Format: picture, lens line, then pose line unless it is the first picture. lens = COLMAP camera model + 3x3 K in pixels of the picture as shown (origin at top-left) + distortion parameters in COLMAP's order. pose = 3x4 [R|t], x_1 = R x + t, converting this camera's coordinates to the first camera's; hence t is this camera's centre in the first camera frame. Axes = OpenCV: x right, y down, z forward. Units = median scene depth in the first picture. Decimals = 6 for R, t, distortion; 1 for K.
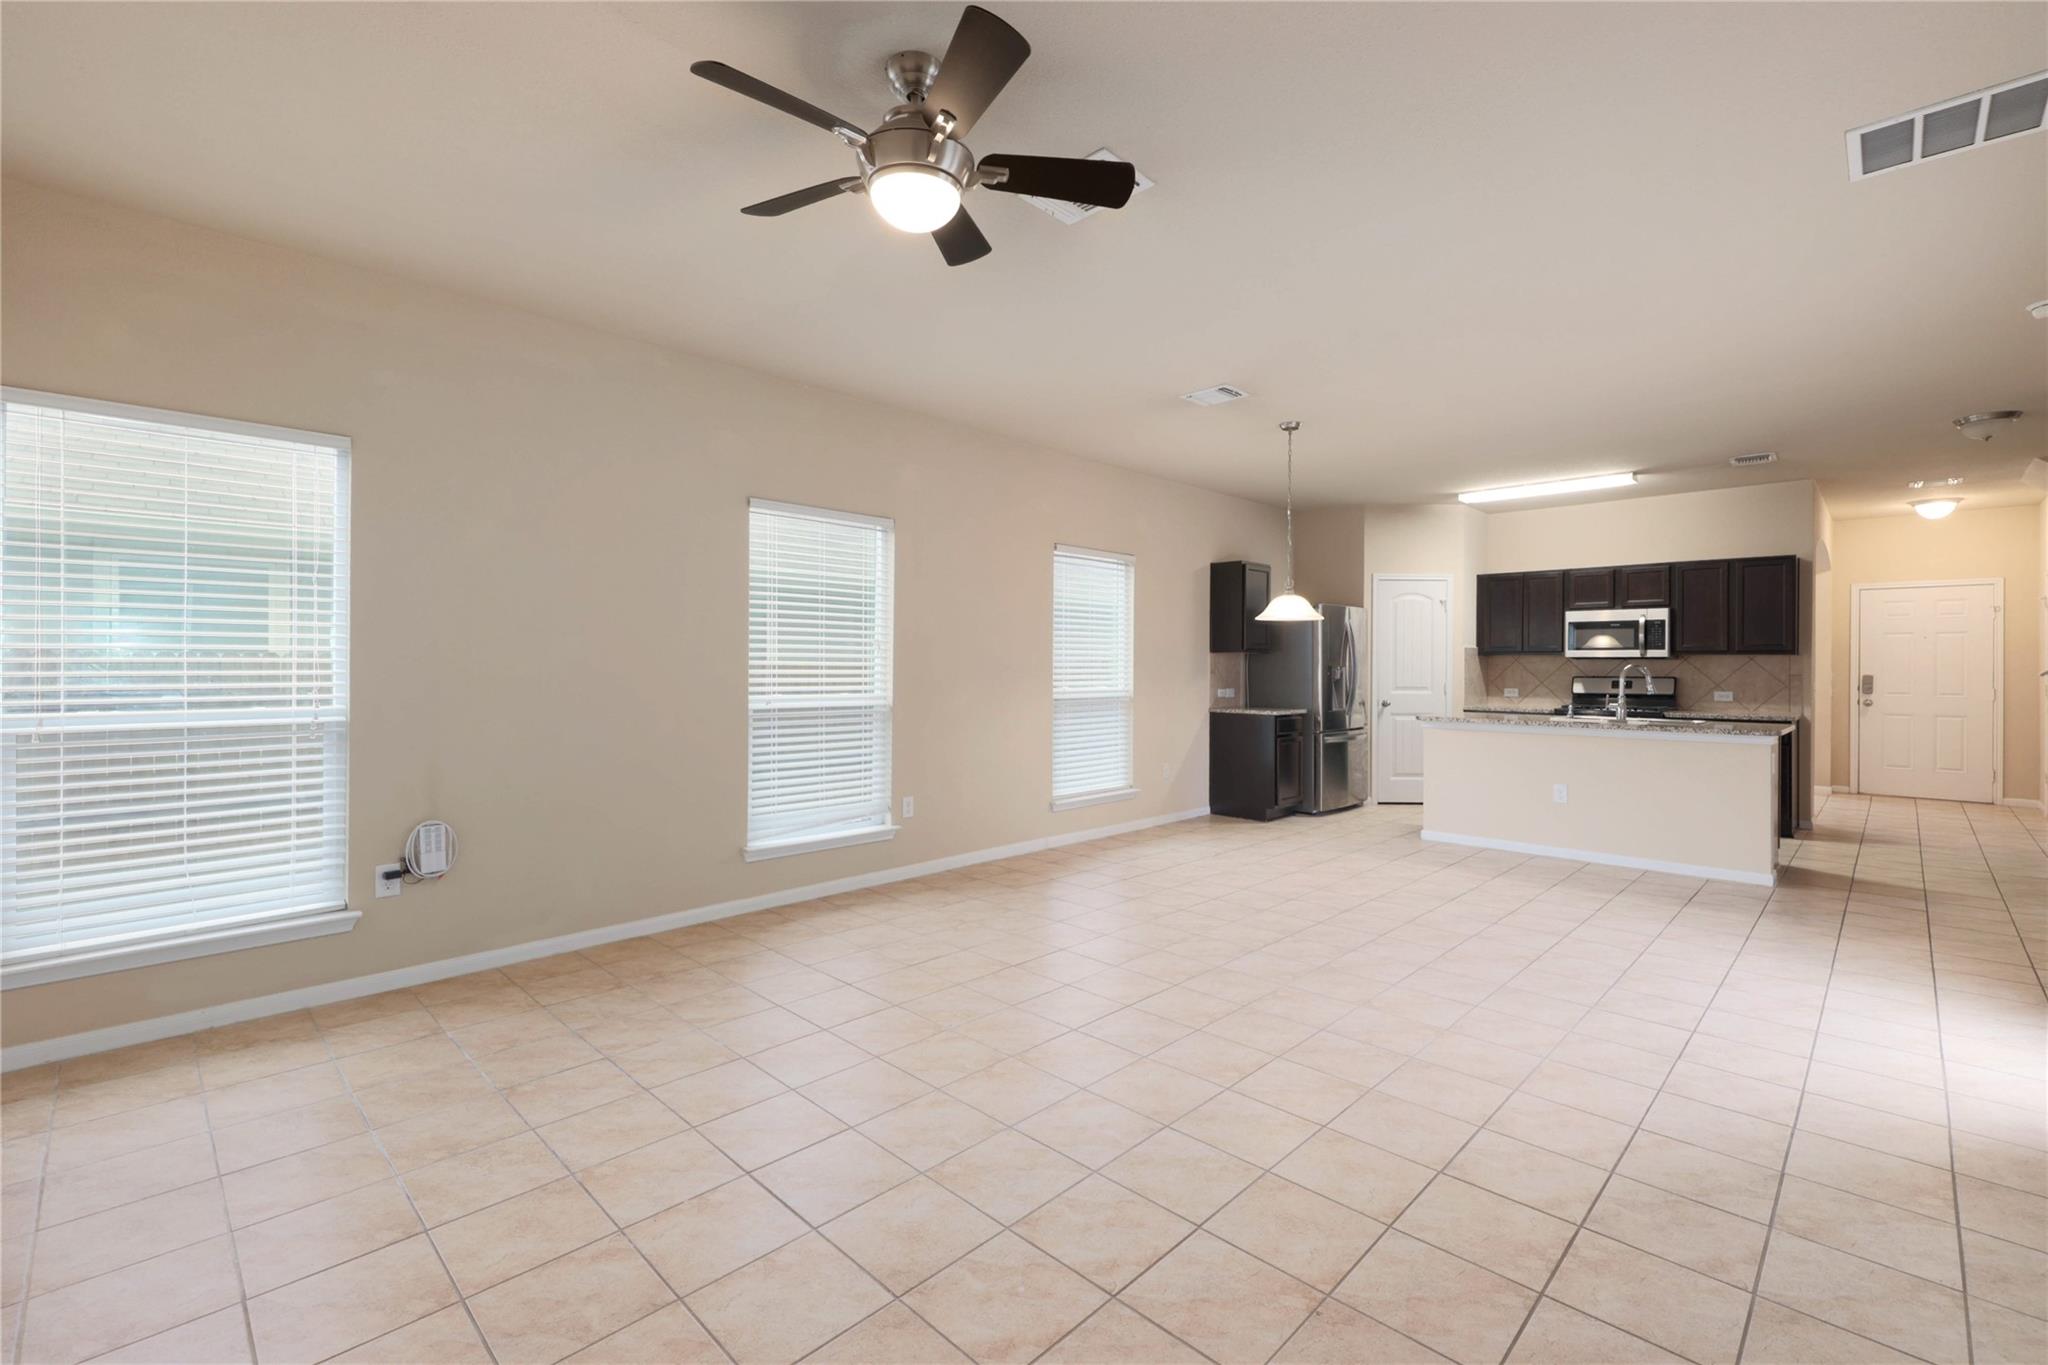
lens RADIAL K [[882.6, 0, 1021.8], [0, 882.6, 671.6], [0, 0, 1]] dist [0.005990, -0.002235]
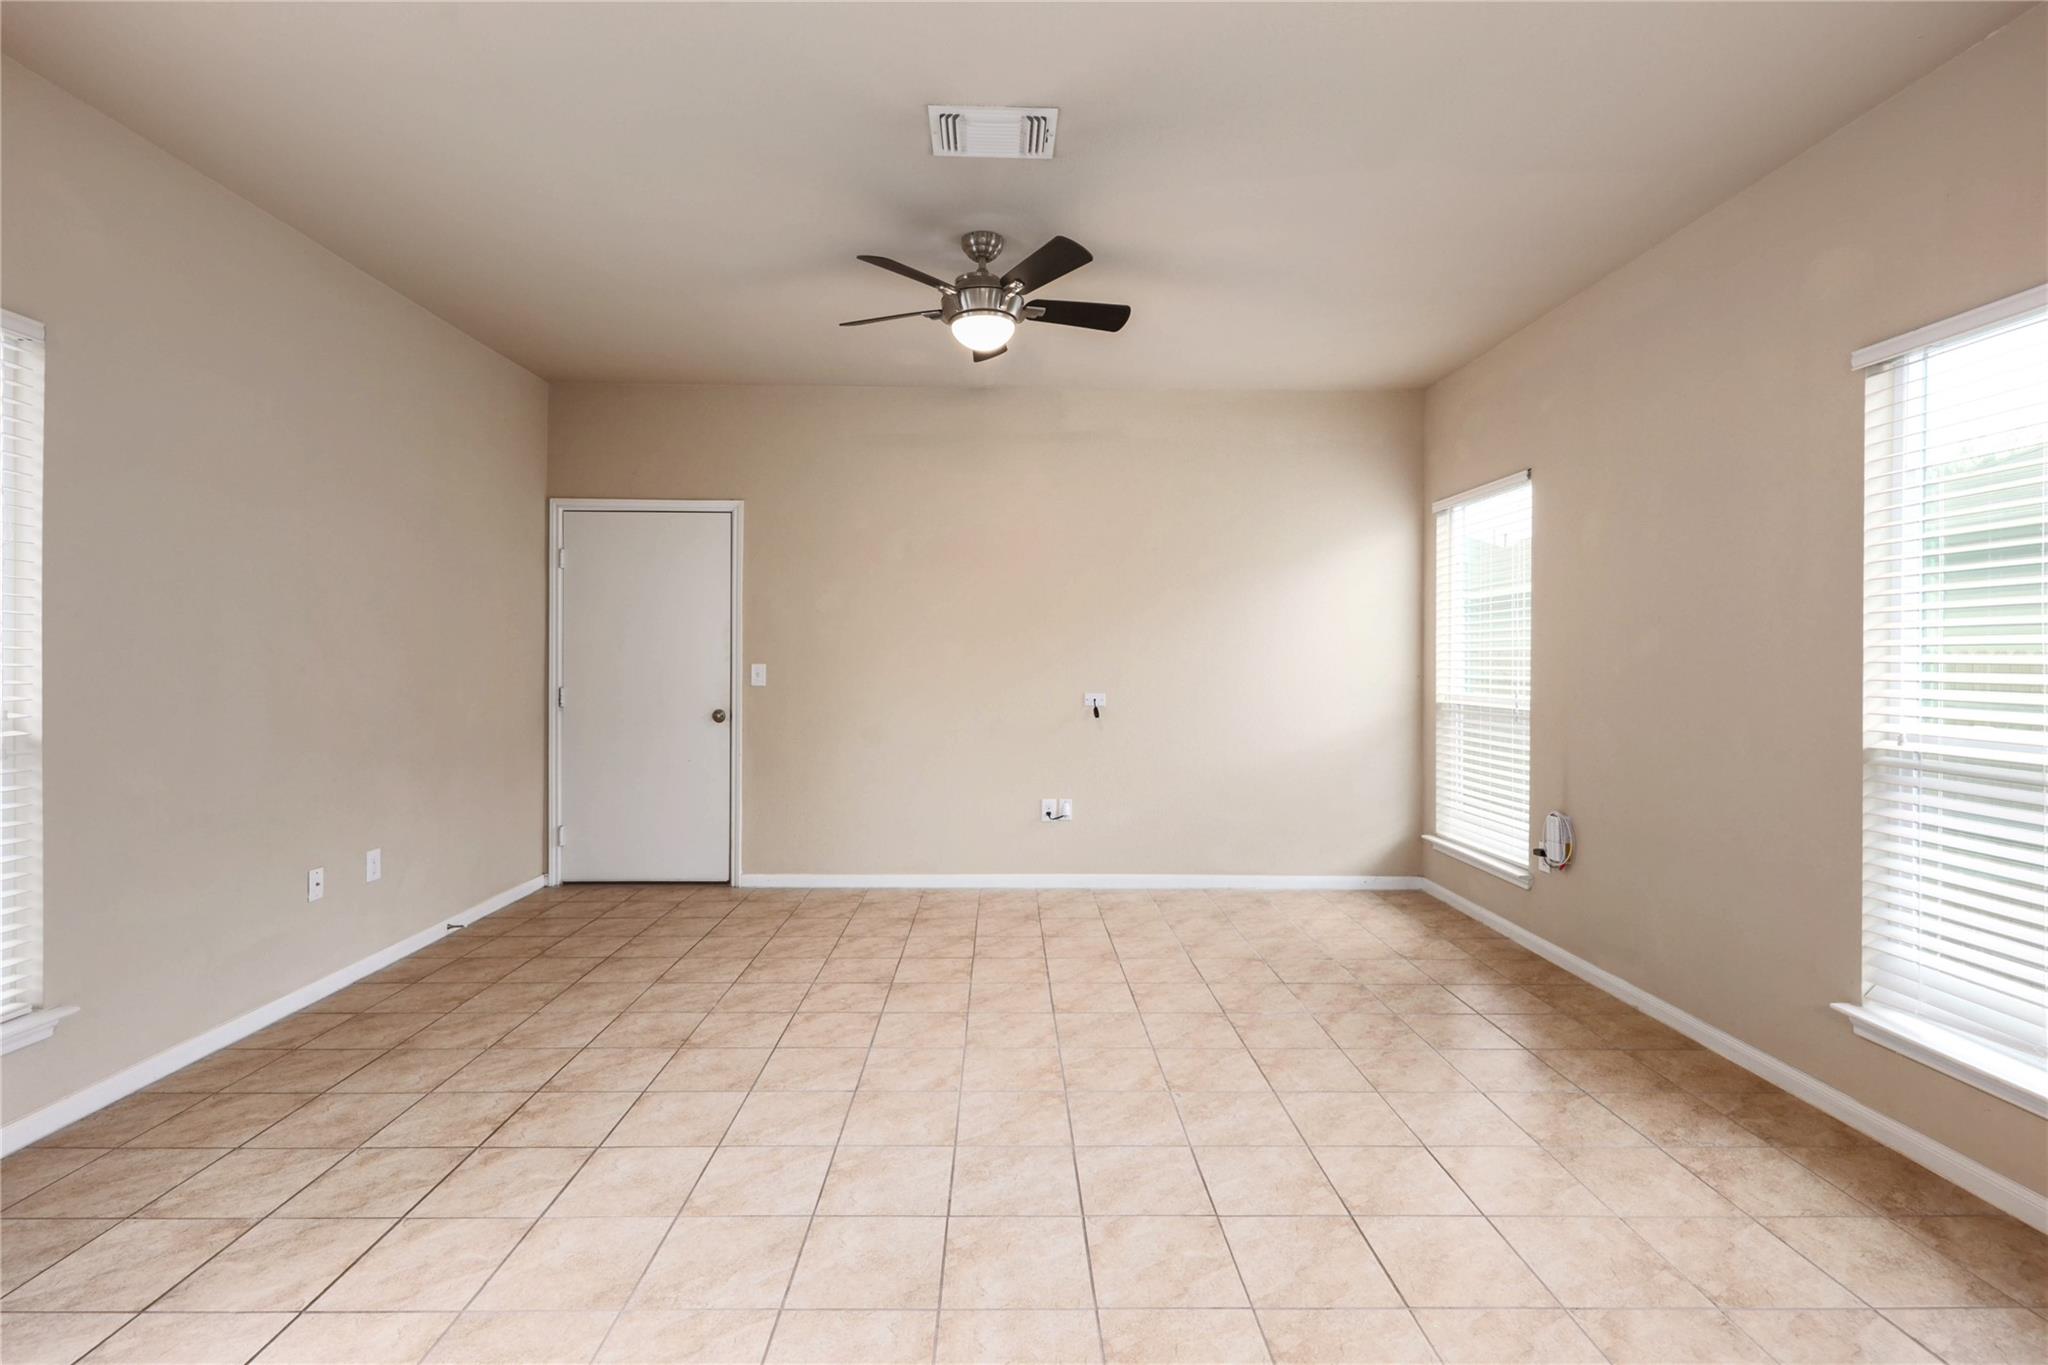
lens RADIAL K [[956.5, 0, 1015.0], [0, 956.5, 656.8], [0, 0, 1]] dist [0.019297, -0.006775]
pose [[-0.702323, -0.007546, -0.711819, 0.325590], [-0.012411, 0.999922, 0.001645, -0.003548], [0.711751, 0.009990, -0.702361, 0.741023]]
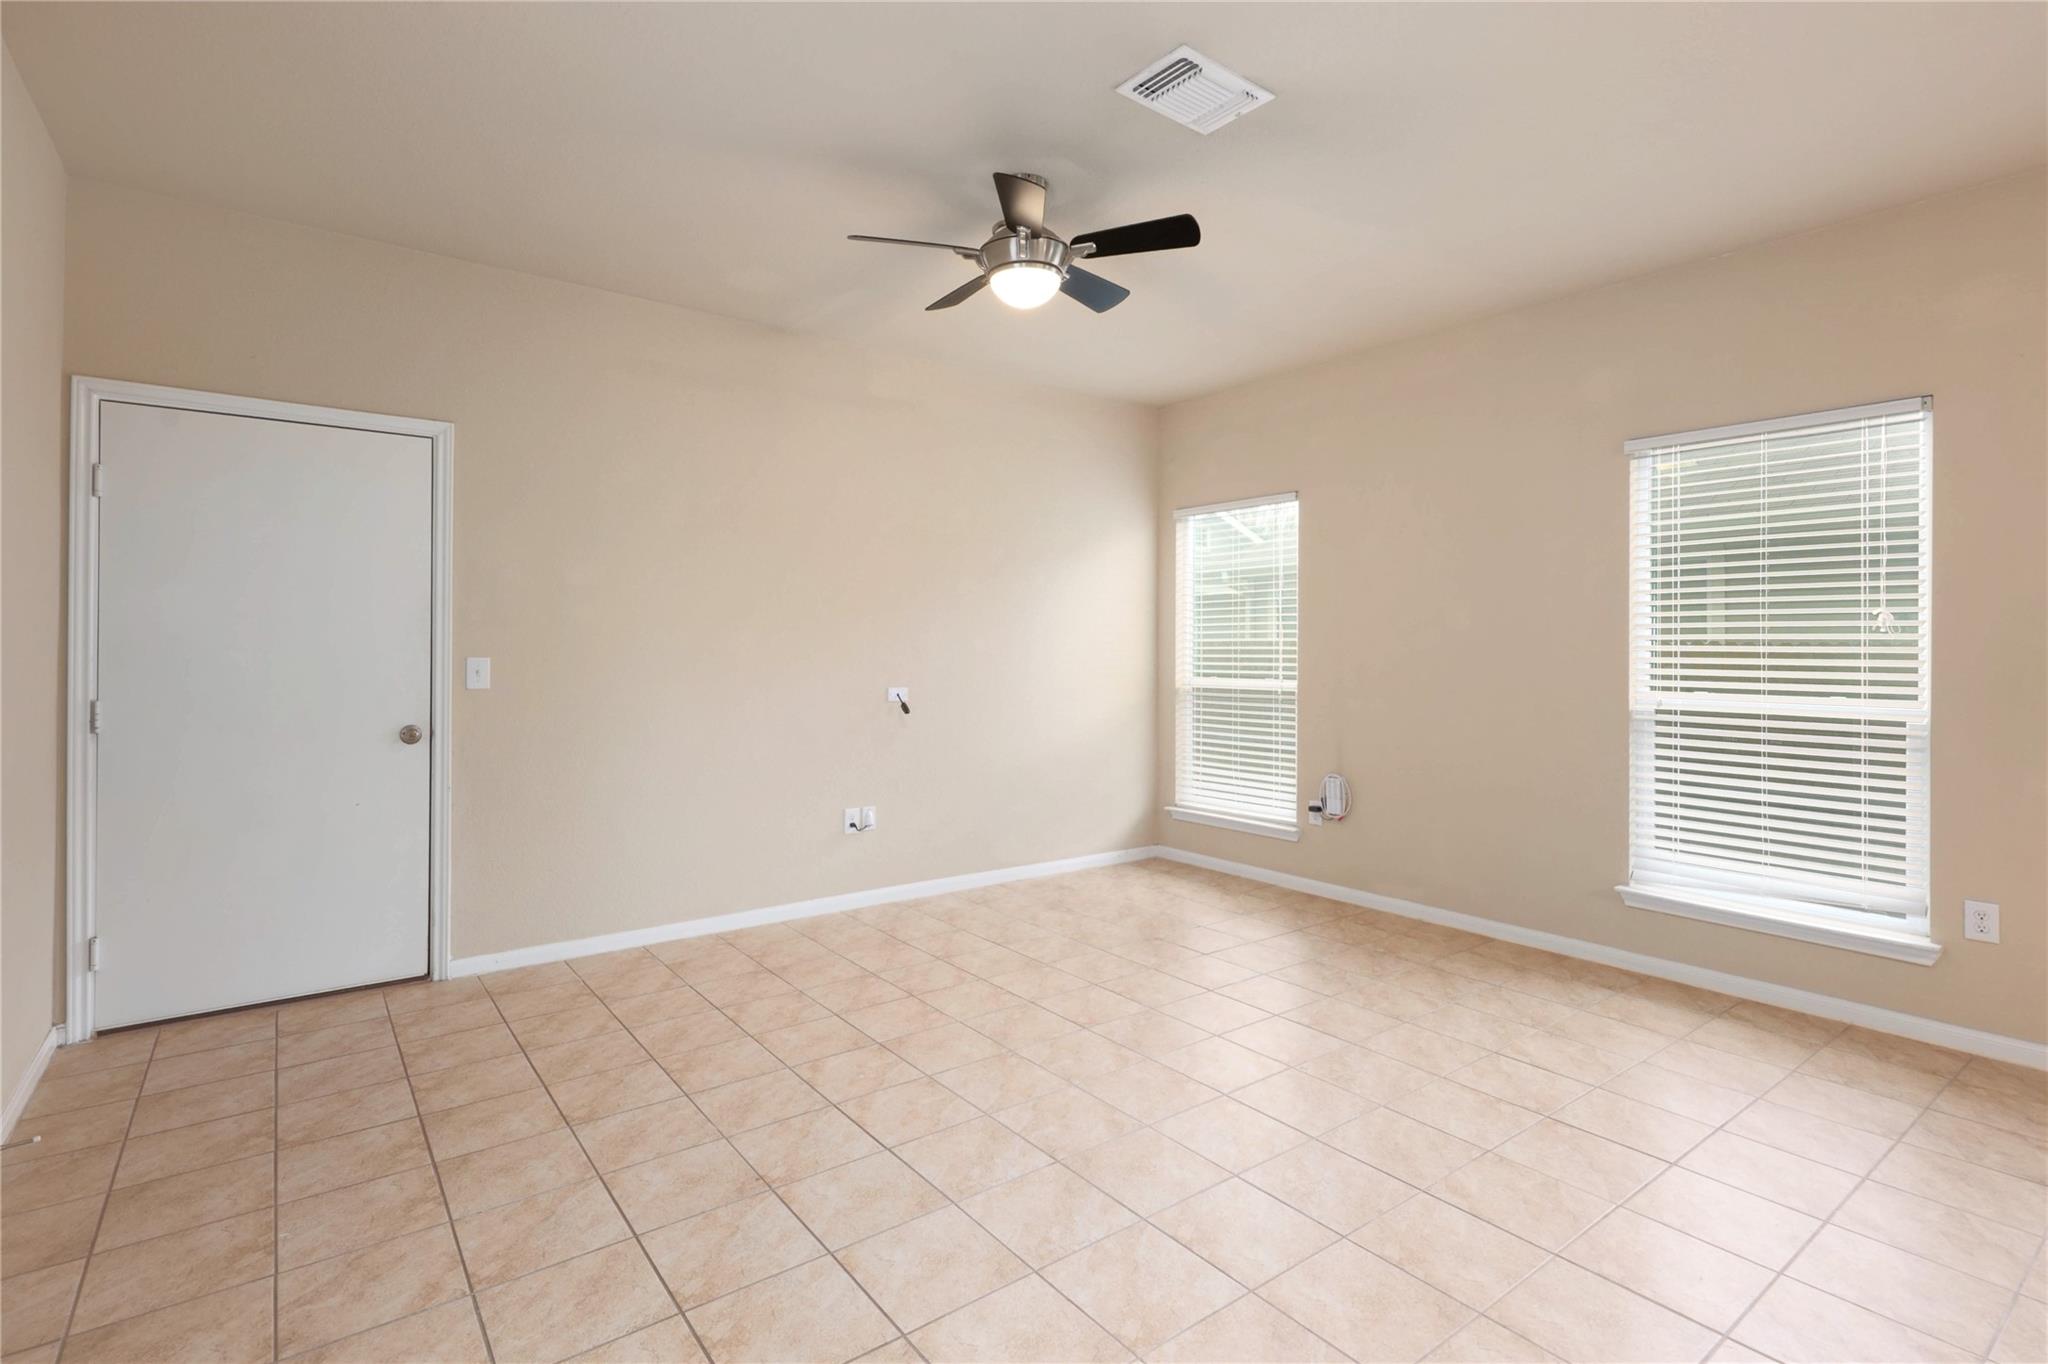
lens RADIAL K [[956.5, 0, 1022.0], [0, 956.5, 650.8], [0, 0, 1]] dist [0.019297, -0.006775]
pose [[-0.131225, -0.001036, -0.991352, 0.434625], [-0.012424, 0.999923, 0.000600, -0.002323], [0.991275, 0.012395, -0.131228, 0.413882]]
